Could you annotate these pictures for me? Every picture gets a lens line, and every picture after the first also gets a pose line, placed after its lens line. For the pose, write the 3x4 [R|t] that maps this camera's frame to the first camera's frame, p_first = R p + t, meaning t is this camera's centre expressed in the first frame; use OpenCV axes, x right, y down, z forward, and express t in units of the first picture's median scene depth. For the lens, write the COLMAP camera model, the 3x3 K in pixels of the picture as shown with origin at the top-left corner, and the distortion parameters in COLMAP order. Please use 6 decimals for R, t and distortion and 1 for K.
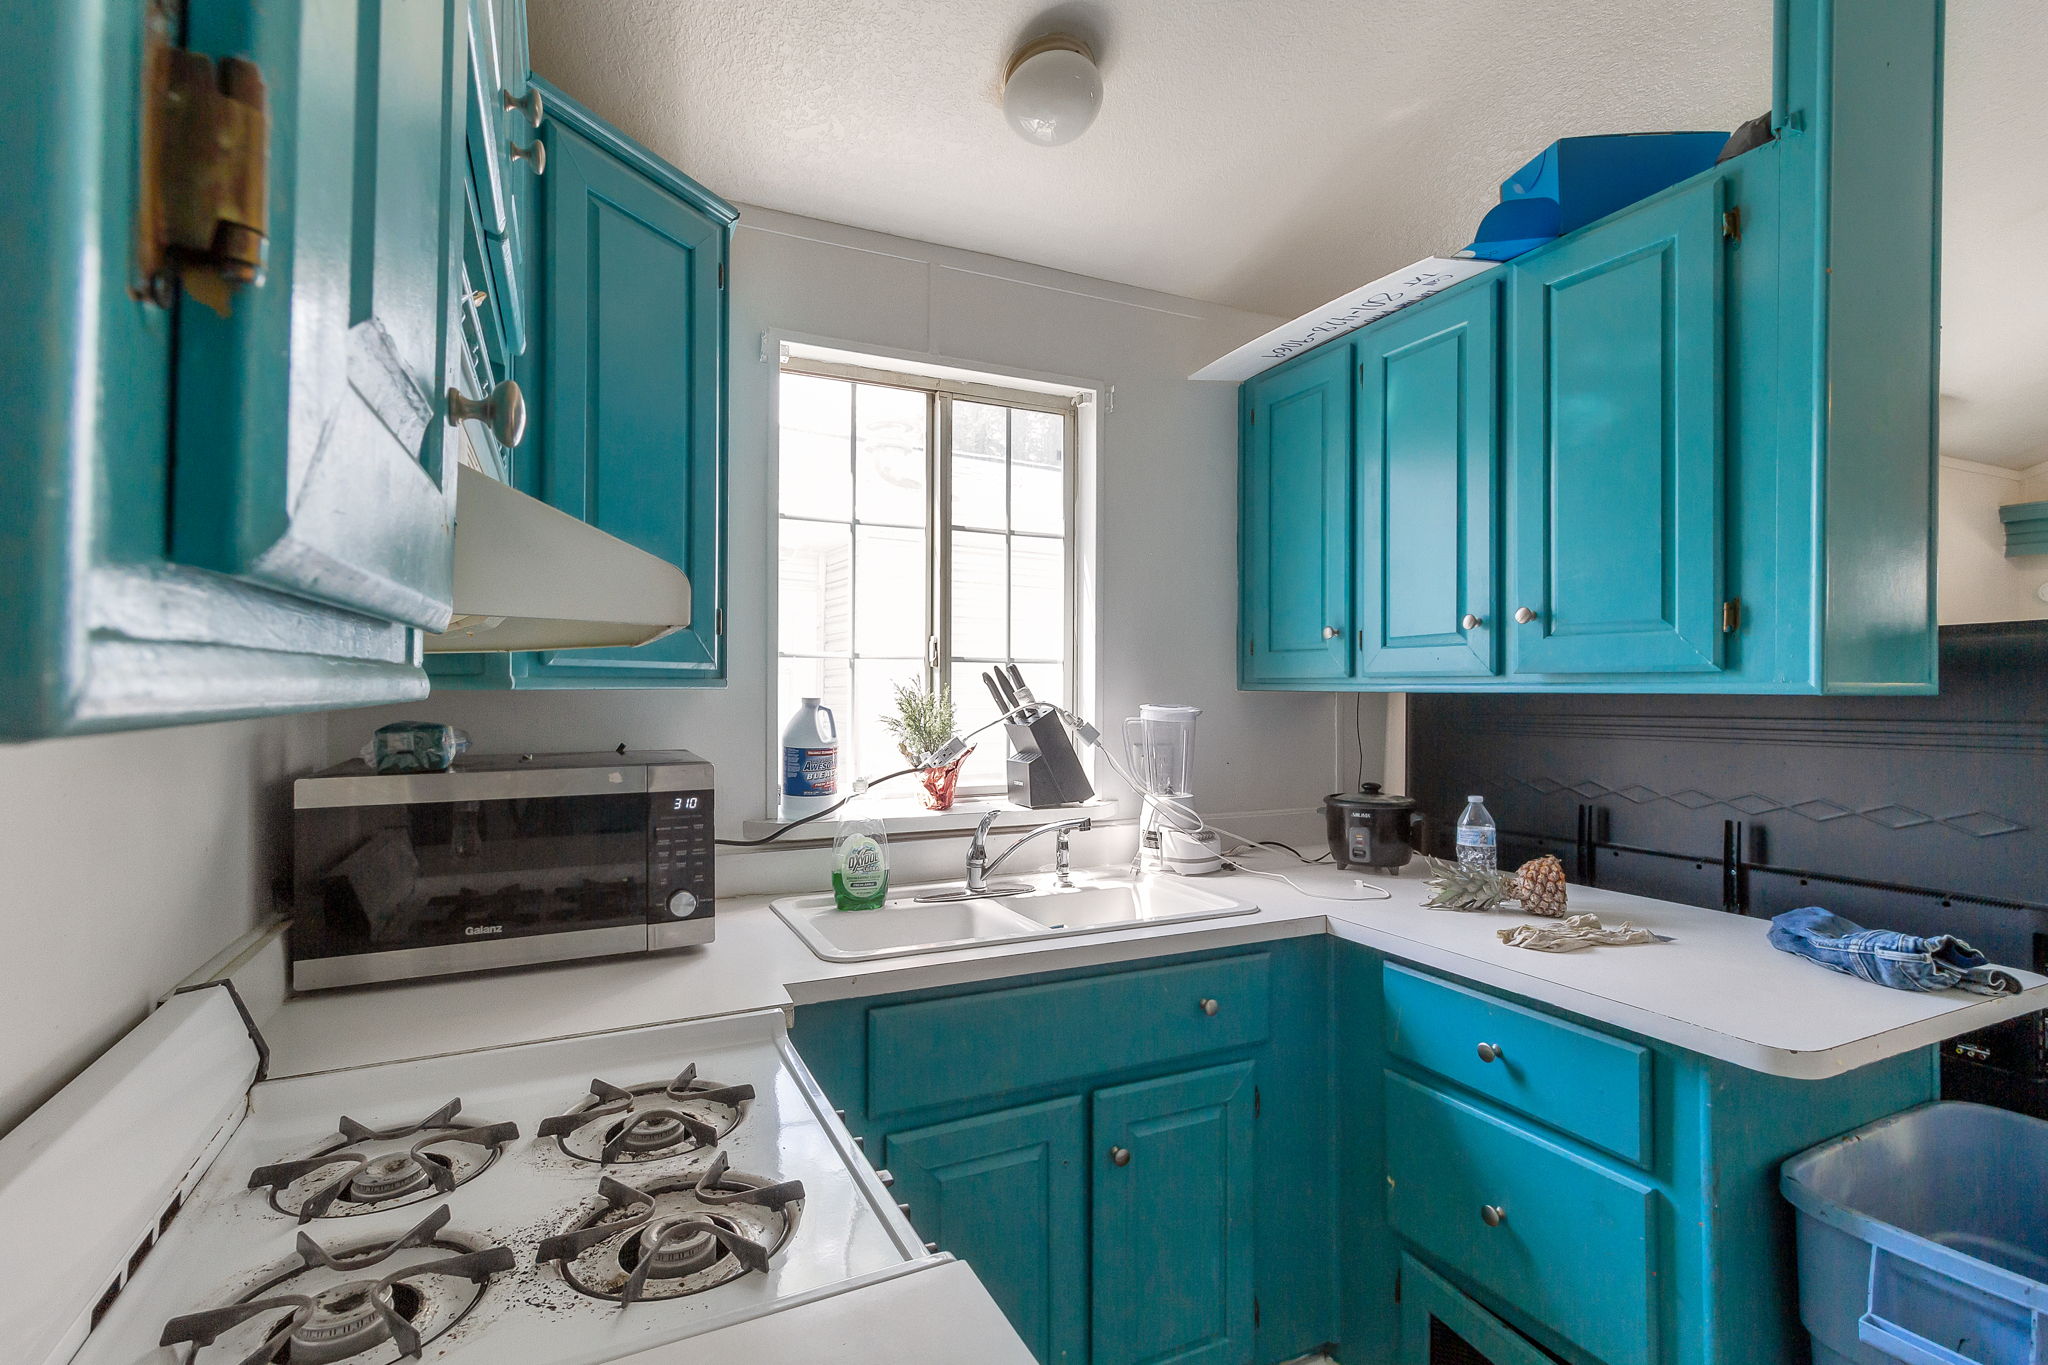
lens RADIAL K [[953.5, 0, 1030.4], [0, 953.5, 680.2], [0, 0, 1]] dist [0.003051, -0.000799]
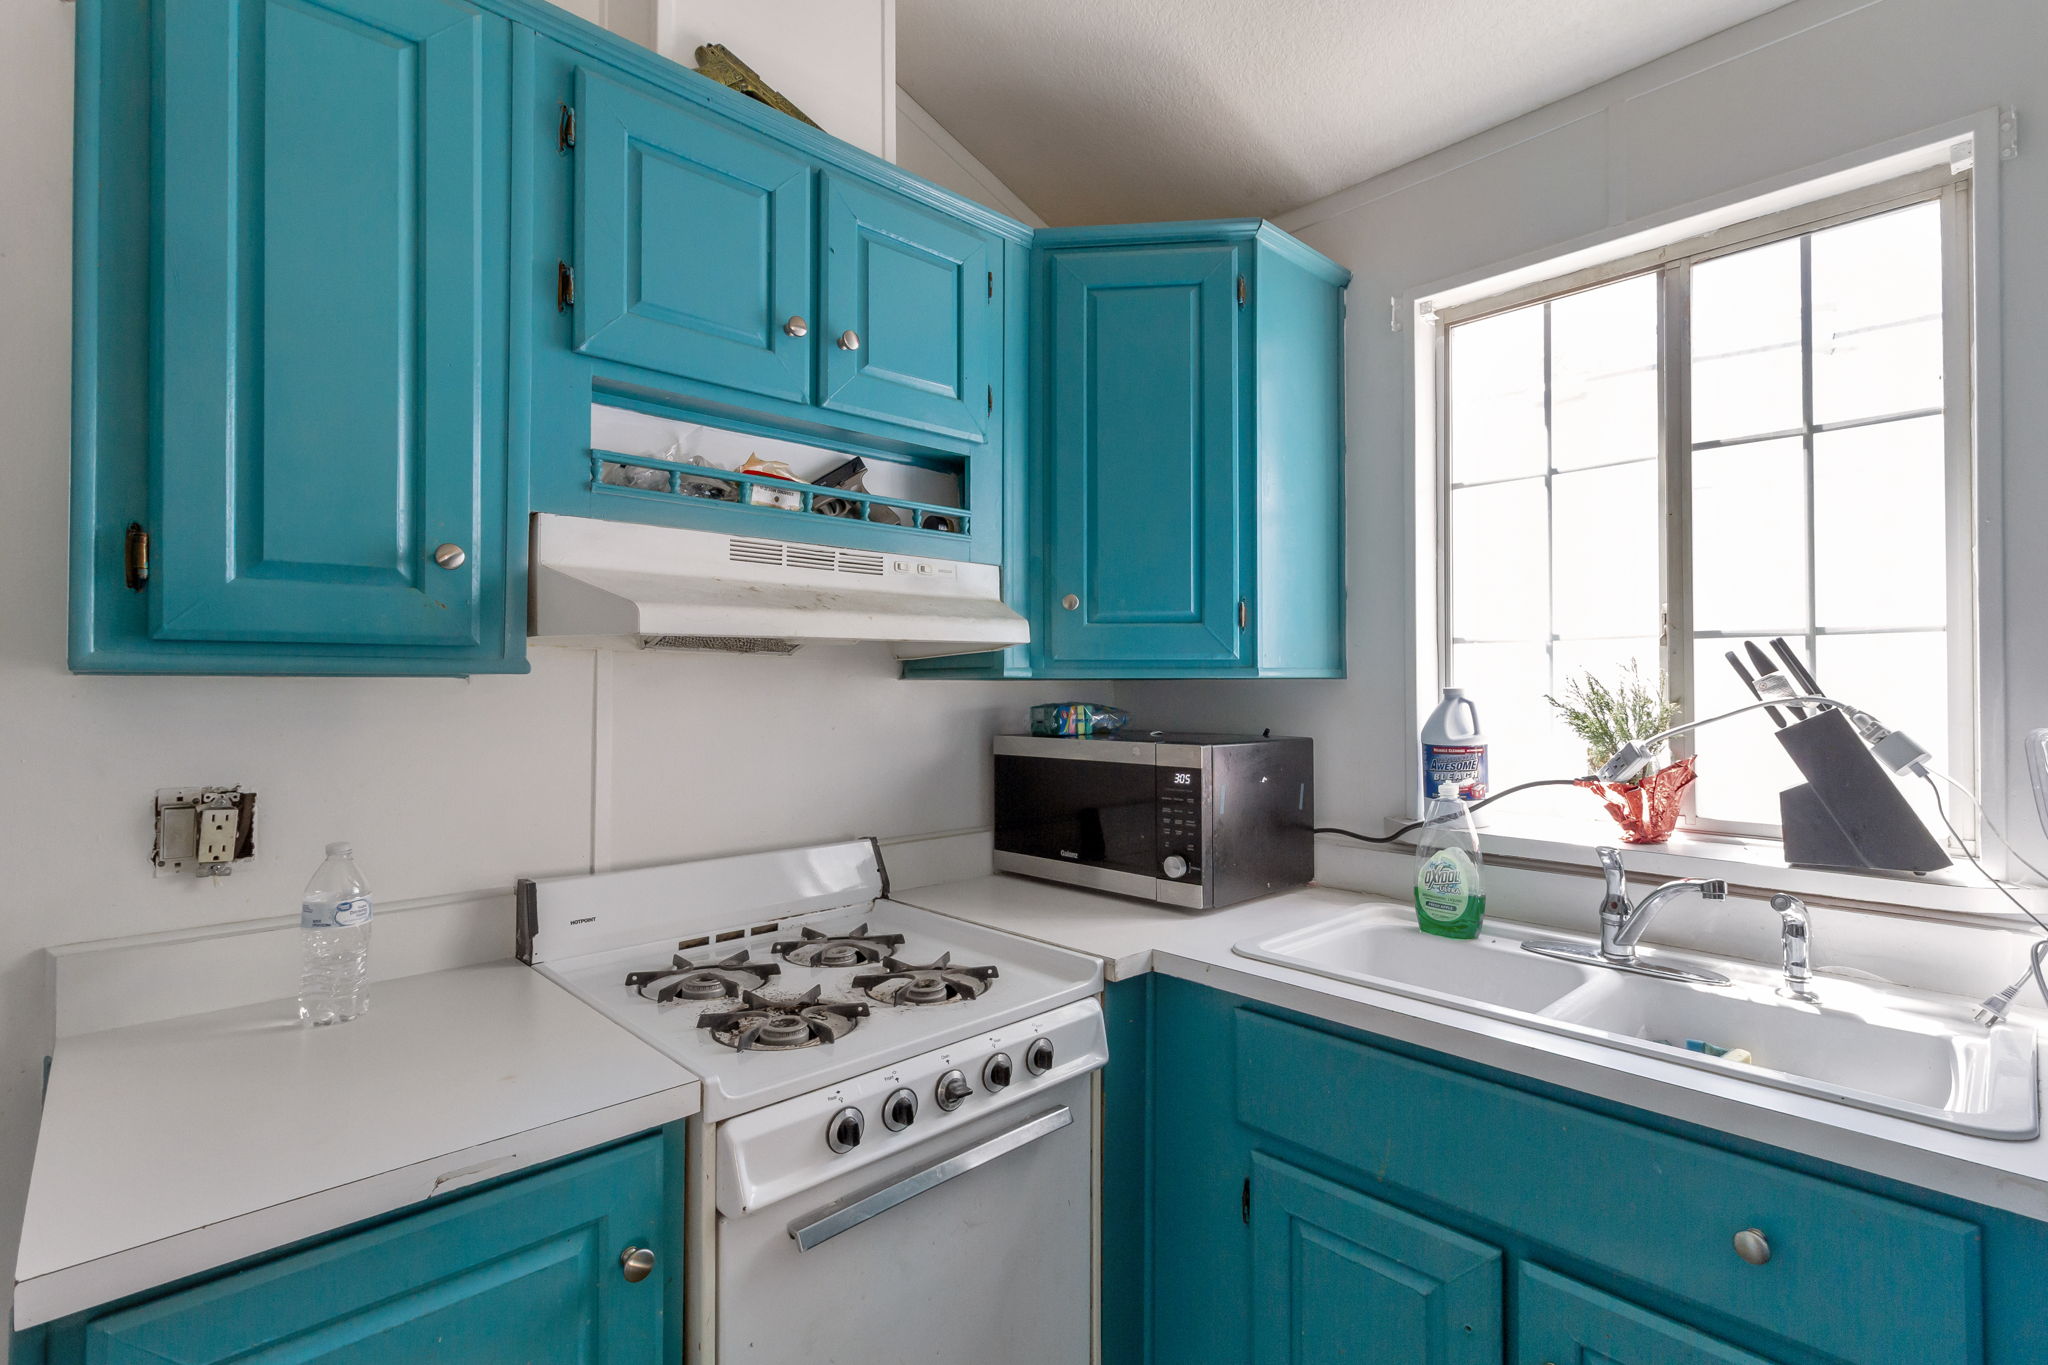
lens RADIAL K [[936.0, 0, 1010.7], [0, 936.0, 674.6], [0, 0, 1]] dist [-0.000886, 0.001921]
pose [[0.305352, -0.015194, -0.952118, 0.542667], [0.006491, 0.999883, -0.013874, 0.017429], [0.952217, -0.001944, 0.305415, 0.403523]]
